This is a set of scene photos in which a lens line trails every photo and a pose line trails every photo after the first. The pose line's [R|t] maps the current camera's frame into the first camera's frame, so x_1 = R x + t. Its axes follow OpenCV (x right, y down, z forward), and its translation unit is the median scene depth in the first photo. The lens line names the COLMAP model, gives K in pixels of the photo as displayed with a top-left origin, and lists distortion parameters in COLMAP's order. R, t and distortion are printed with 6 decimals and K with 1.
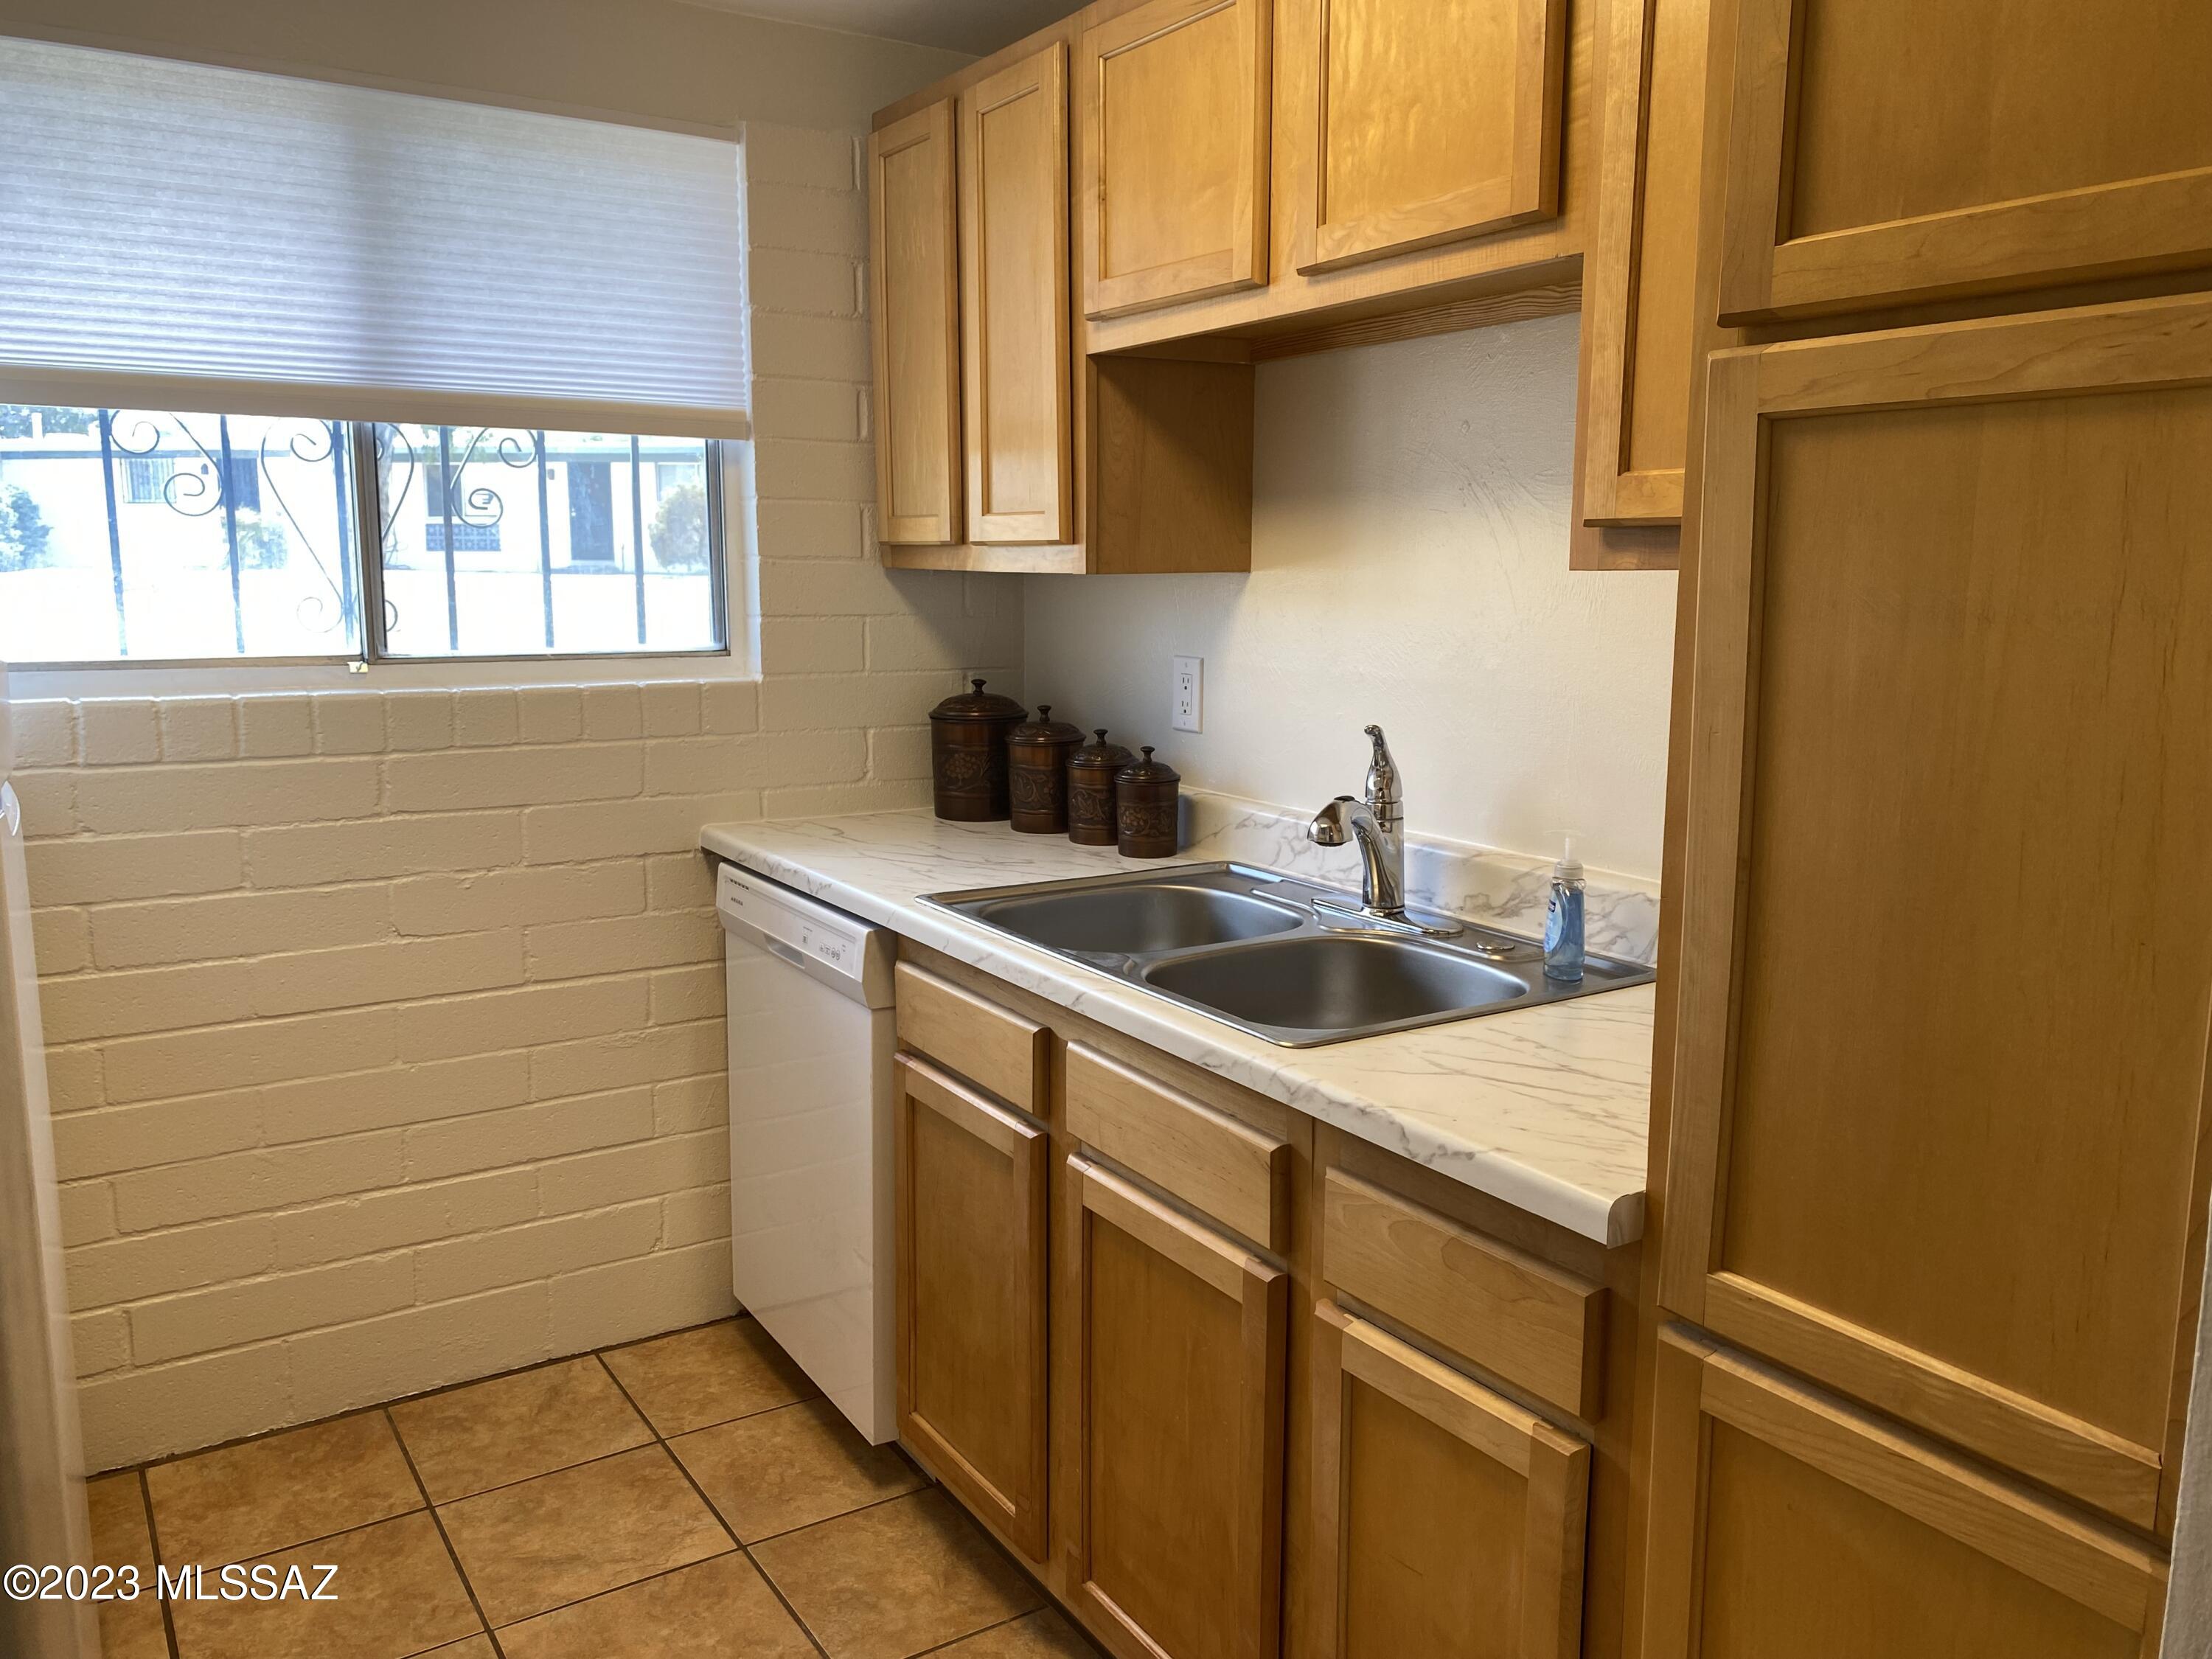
lens RADIAL K [[1703.1, 0, 1095.8], [0, 1703.1, 829.0], [0, 0, 1]] dist [0.050601, -0.038540]
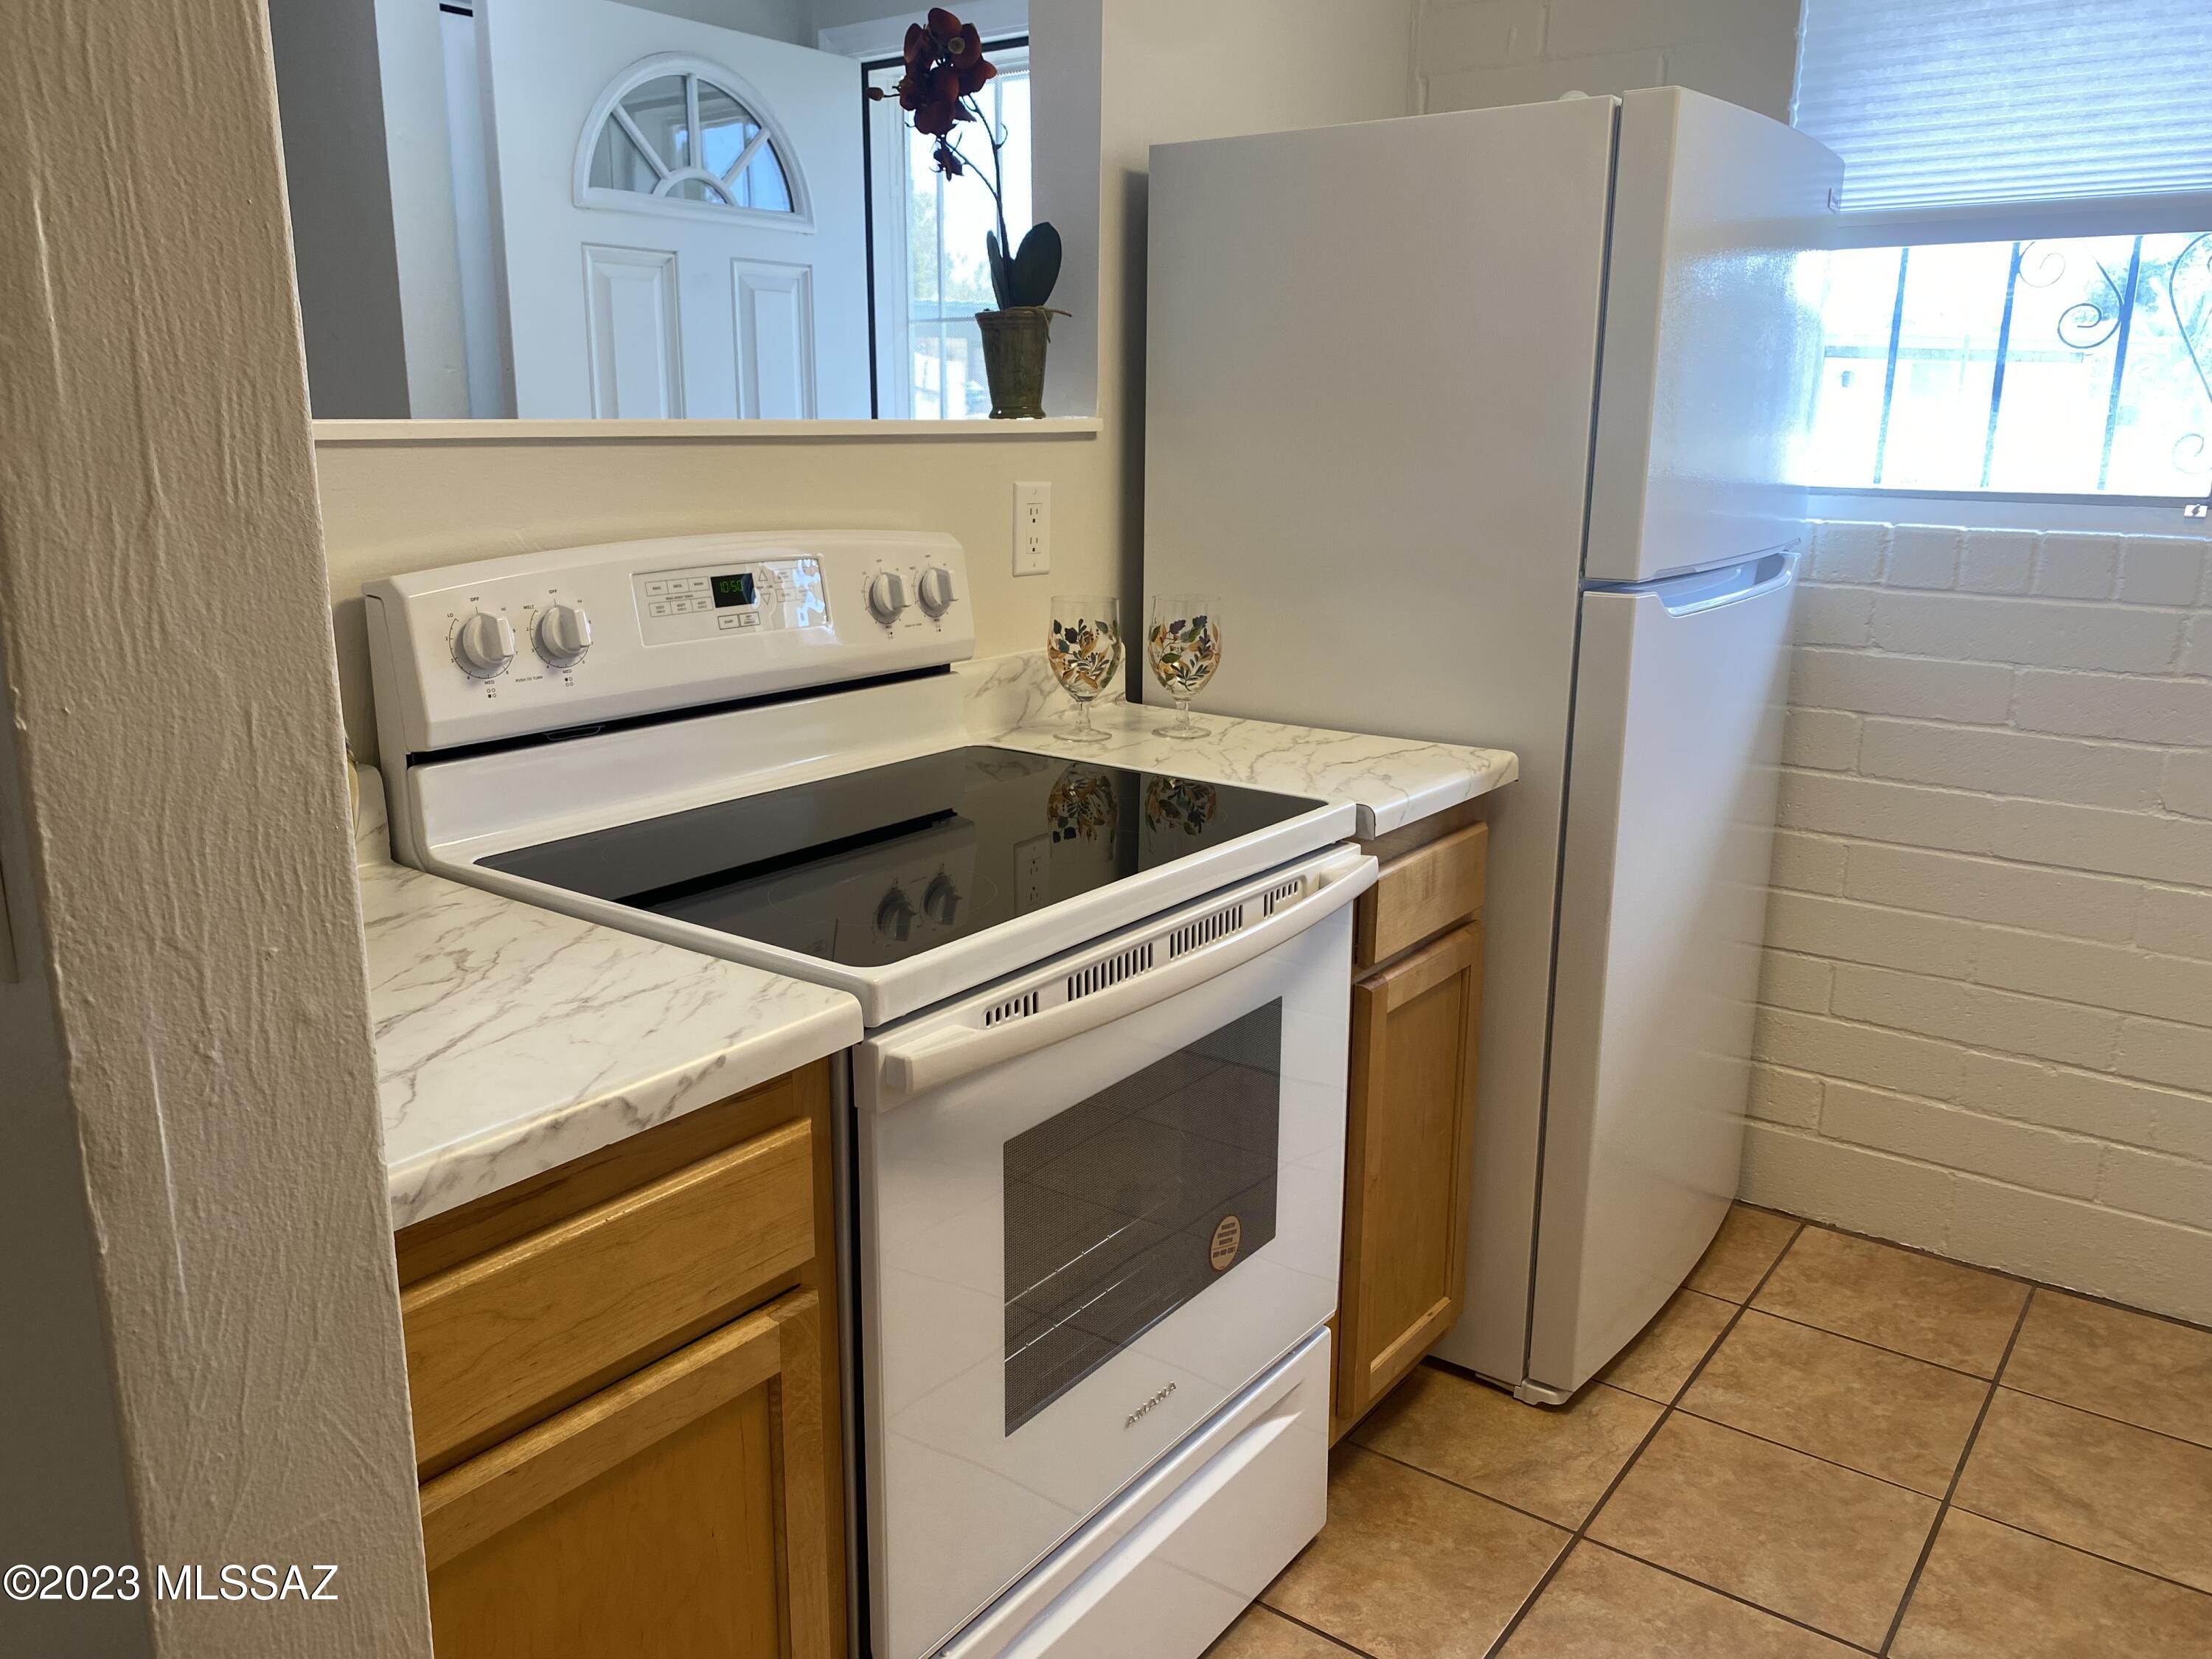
lens RADIAL K [[1703.1, 0, 1095.8], [0, 1703.1, 829.0], [0, 0, 1]] dist [0.050601, -0.038540]
pose [[0.355890, 0.219834, -0.908303, 0.245262], [-0.156696, 0.972215, 0.173906, 0.001522], [0.921297, 0.080436, 0.380449, 0.139757]]
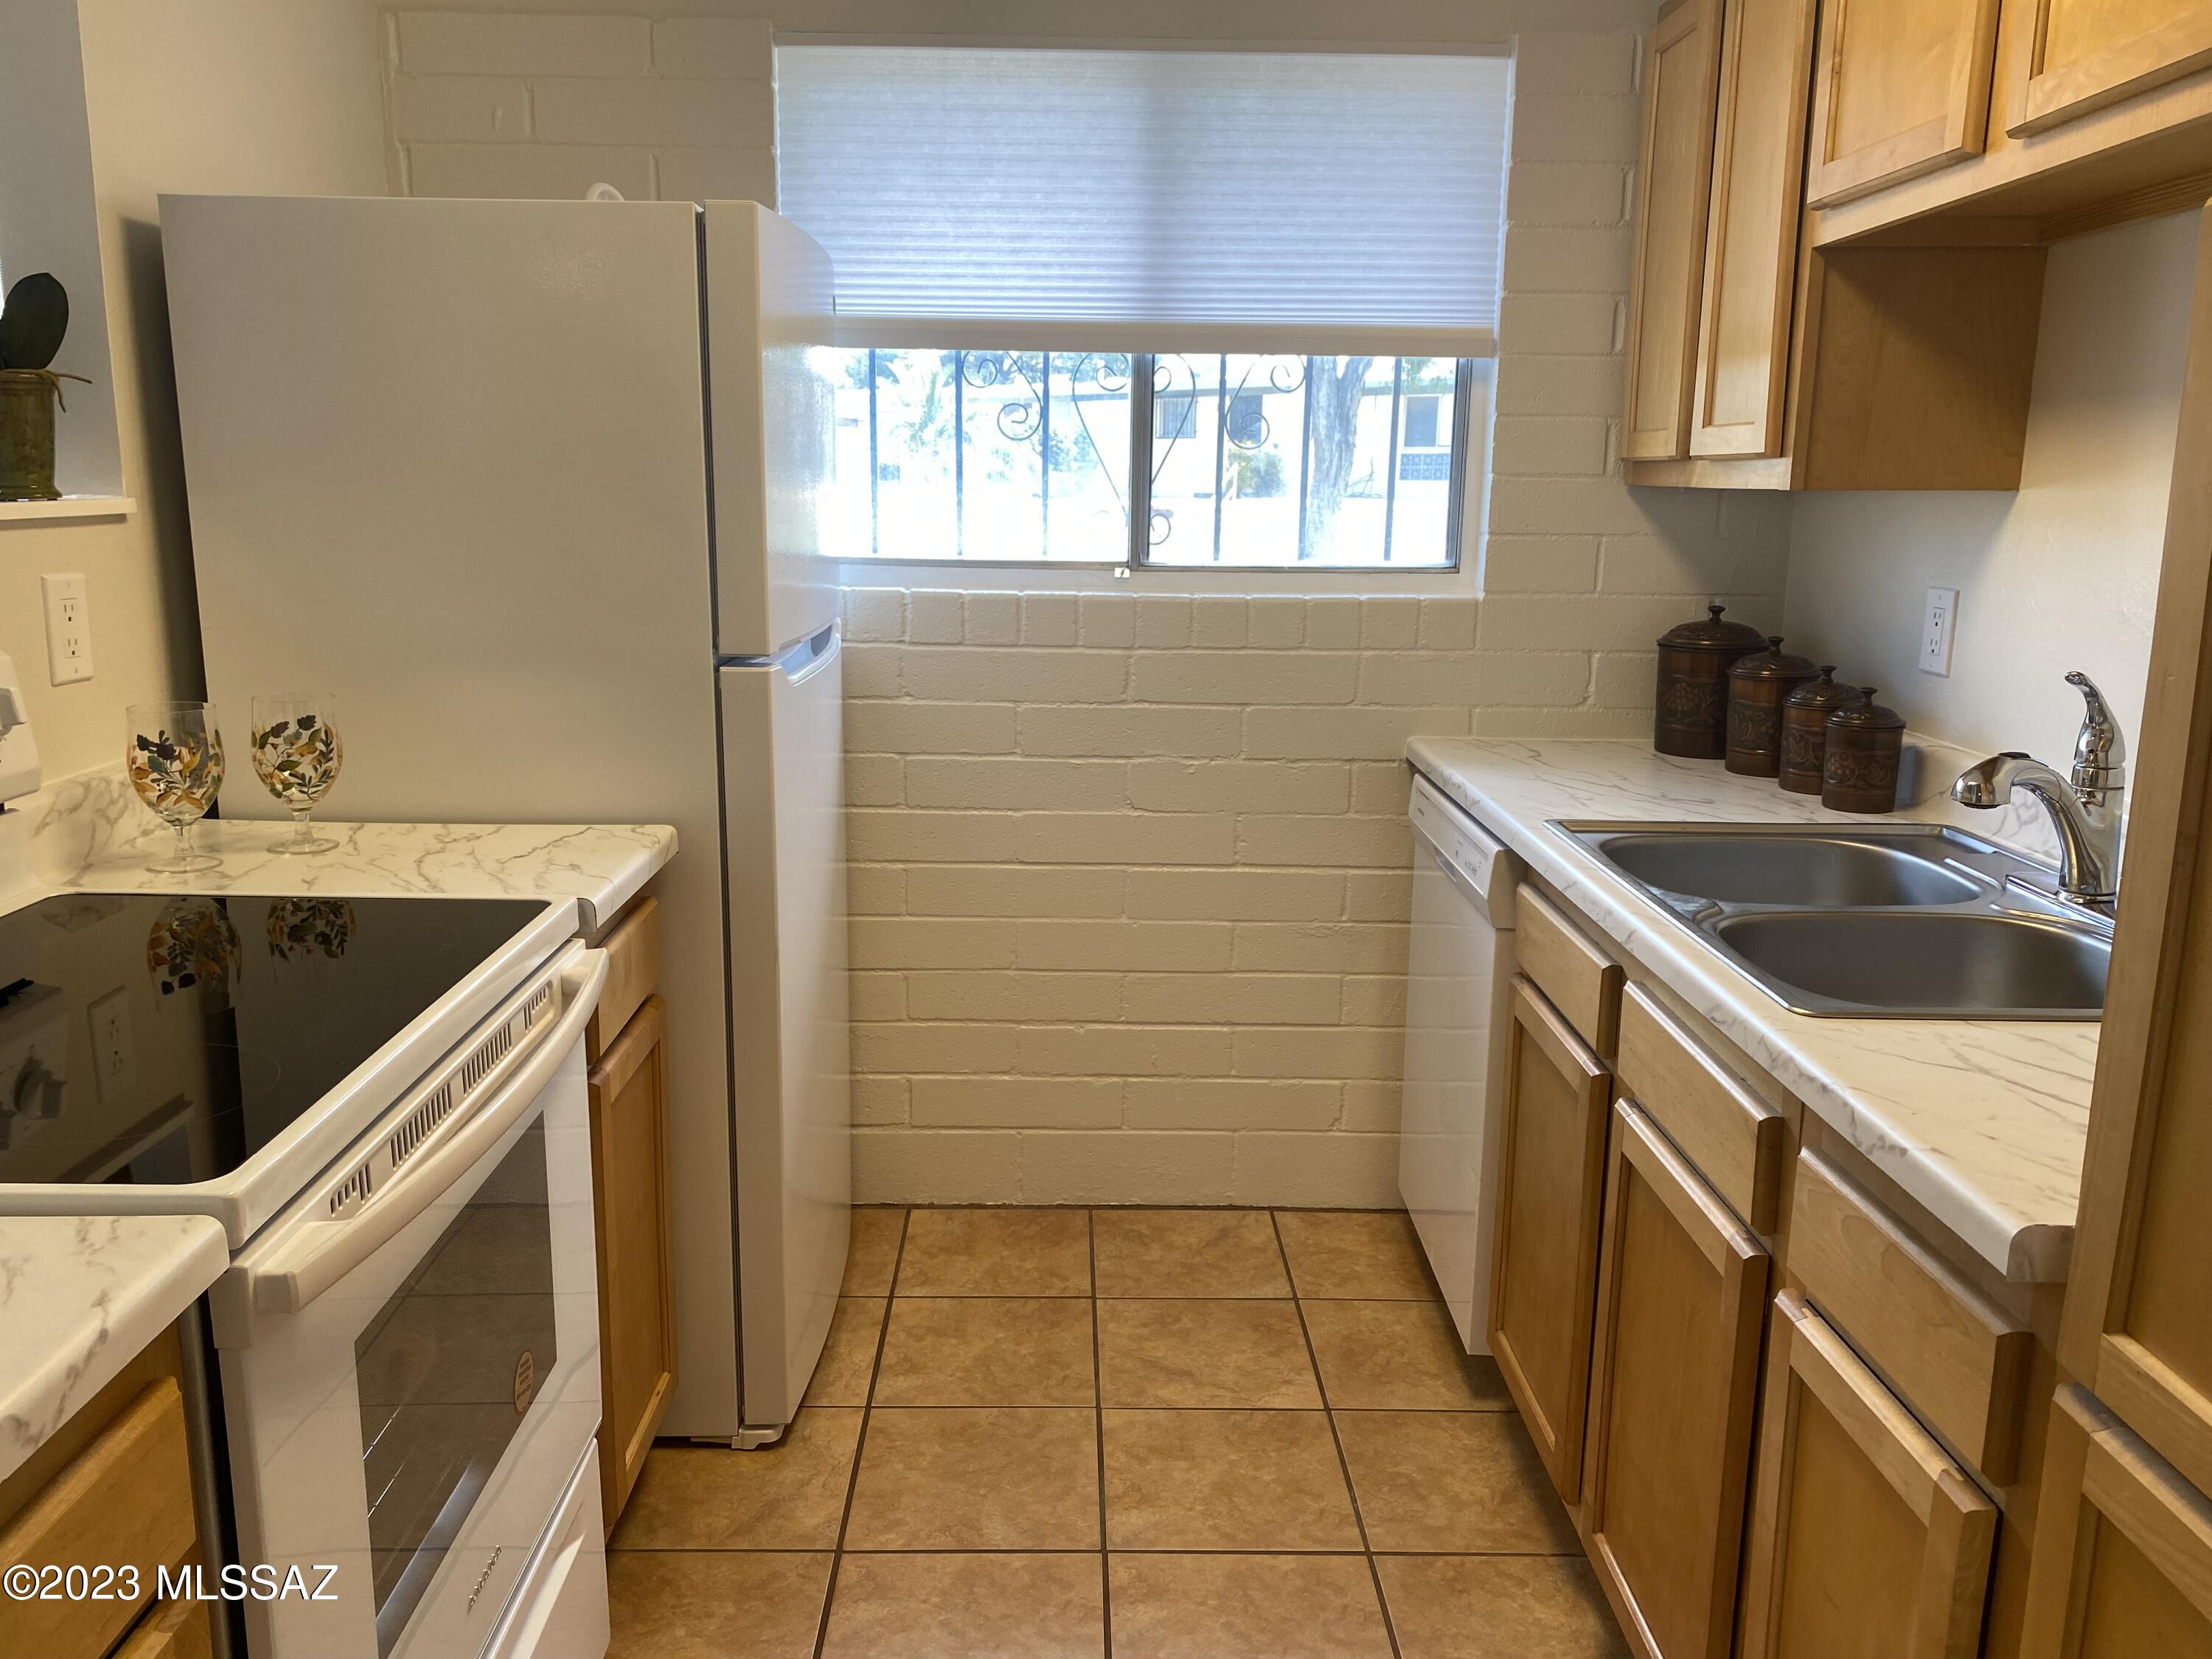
lens RADIAL K [[1690.3, 0, 1087.9], [0, 1690.3, 828.2], [0, 0, 1]] dist [0.058897, -0.082220]
pose [[0.848324, 0.113851, -0.517093, 0.165053], [-0.093416, 0.993471, 0.065483, 0.004840], [0.521172, -0.007246, 0.853421, 0.024214]]
